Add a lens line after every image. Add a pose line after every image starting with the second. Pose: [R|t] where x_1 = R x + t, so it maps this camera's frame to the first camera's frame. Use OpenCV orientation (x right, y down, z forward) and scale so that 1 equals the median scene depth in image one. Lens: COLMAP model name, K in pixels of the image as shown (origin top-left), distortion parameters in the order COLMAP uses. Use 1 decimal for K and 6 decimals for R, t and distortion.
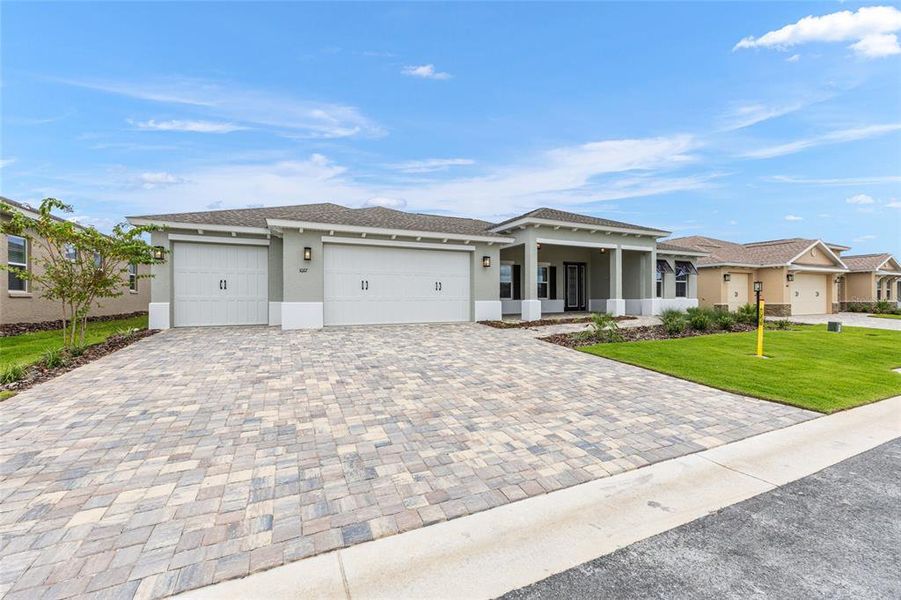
lens RADIAL K [[363.0, 0, 453.5], [0, 363.0, 295.1], [0, 0, 1]] dist [0.000492, -0.000013]
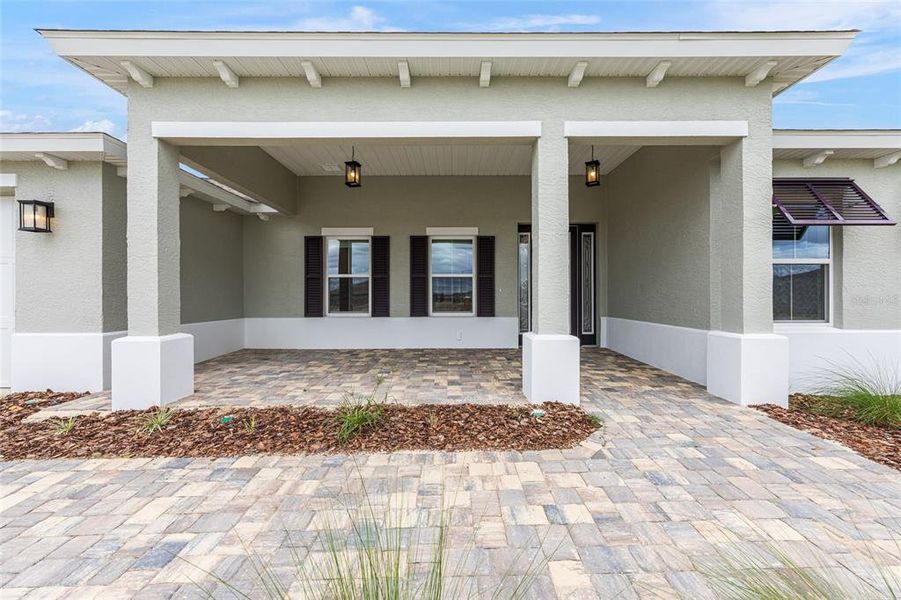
lens RADIAL K [[363.0, 0, 453.5], [0, 363.0, 295.1], [0, 0, 1]] dist [0.000492, -0.000013]
pose [[0.906295, 0.002601, -0.422638, 0.468337], [0.001948, 0.999945, 0.010332, -0.017903], [0.422641, -0.010187, 0.906240, 0.688828]]
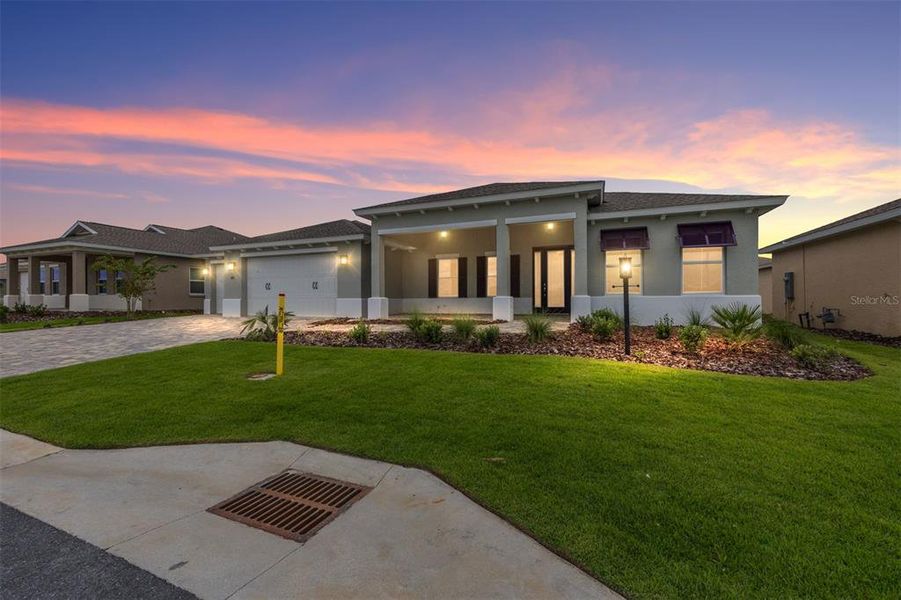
lens RADIAL K [[363.0, 0, 453.5], [0, 363.0, 295.1], [0, 0, 1]] dist [0.000492, -0.000013]
pose [[0.676412, 0.001793, -0.736521, 0.846785], [0.010216, 0.999878, 0.011817, -0.002872], [0.736453, -0.015518, 0.676311, 0.429775]]
